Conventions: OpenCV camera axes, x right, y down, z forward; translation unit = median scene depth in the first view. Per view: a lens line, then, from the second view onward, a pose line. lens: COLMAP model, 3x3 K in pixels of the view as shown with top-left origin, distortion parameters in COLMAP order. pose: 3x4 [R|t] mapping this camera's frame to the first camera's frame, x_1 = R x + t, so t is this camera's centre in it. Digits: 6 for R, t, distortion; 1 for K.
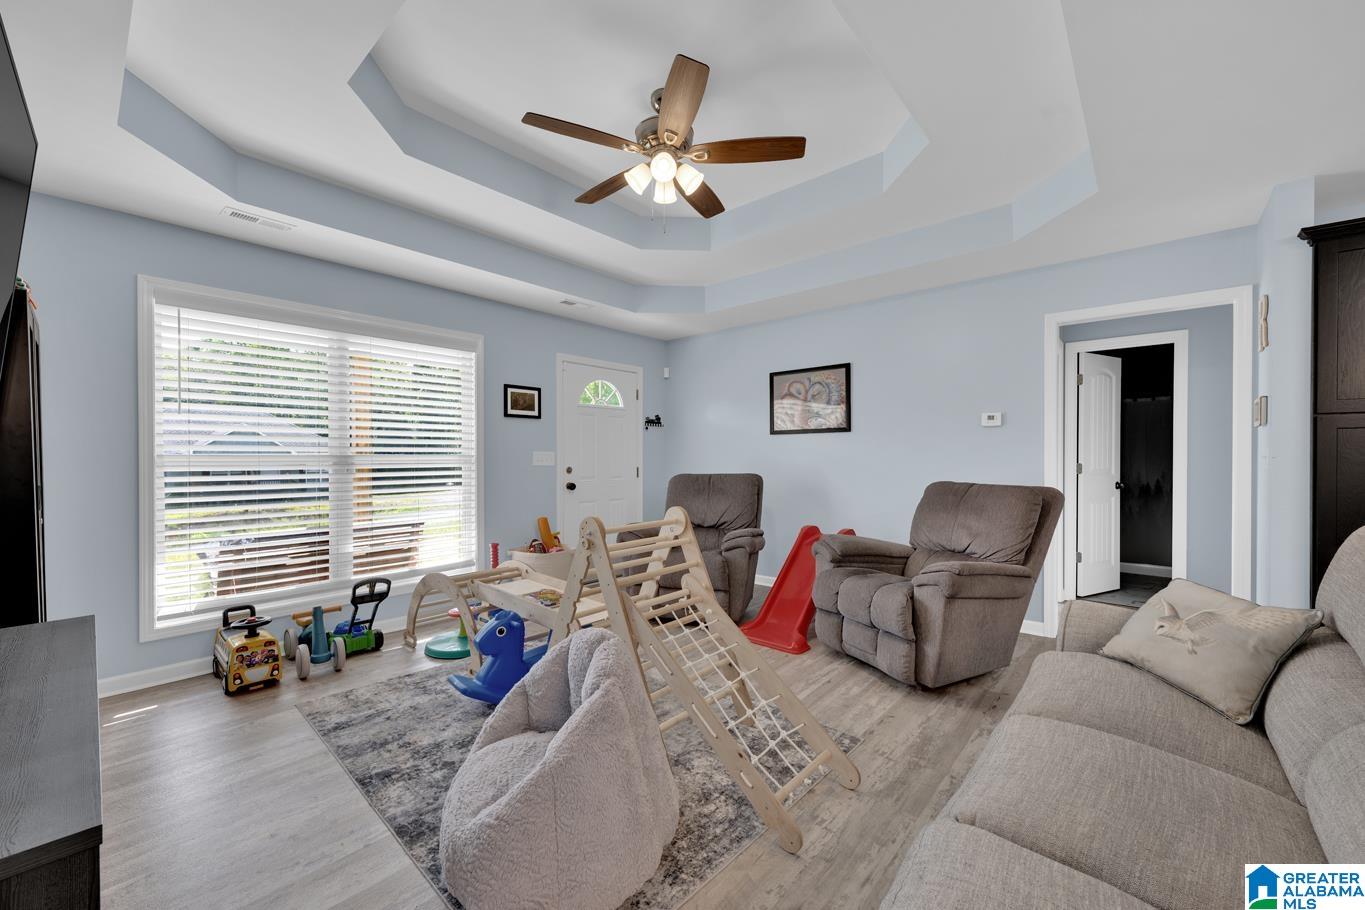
lens RADIAL K [[528.3, 0, 682.5], [0, 528.3, 455.0], [0, 0, 1]] dist [0.000451, 0.000098]
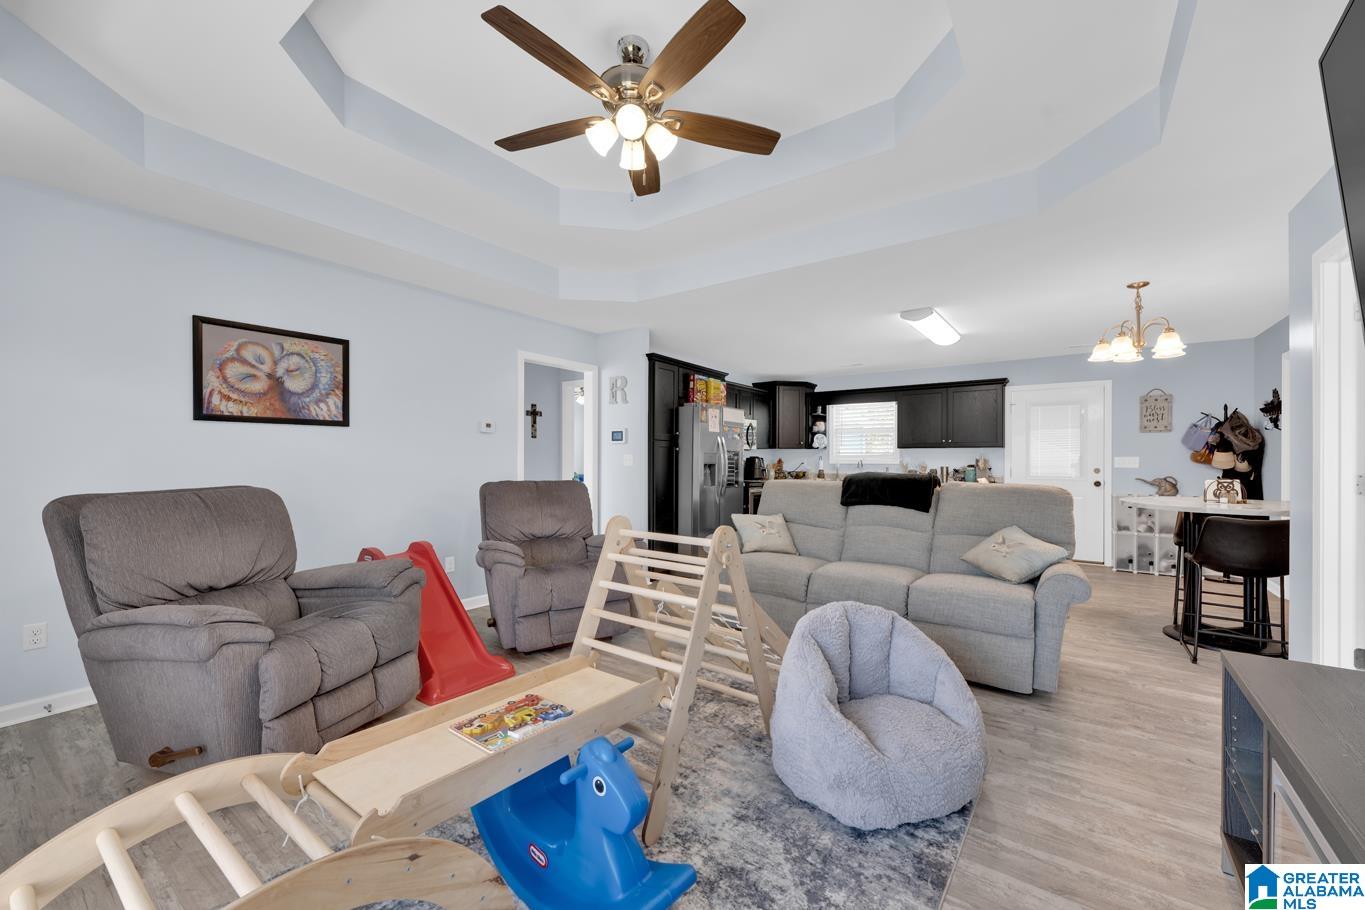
lens RADIAL K [[528.3, 0, 682.5], [0, 528.3, 455.0], [0, 0, 1]] dist [0.000451, 0.000098]
pose [[-0.080045, 0.010300, 0.996738, -0.516584], [-0.007873, 0.999909, -0.010965, 0.003318], [-0.996760, -0.008725, -0.079957, 0.561175]]
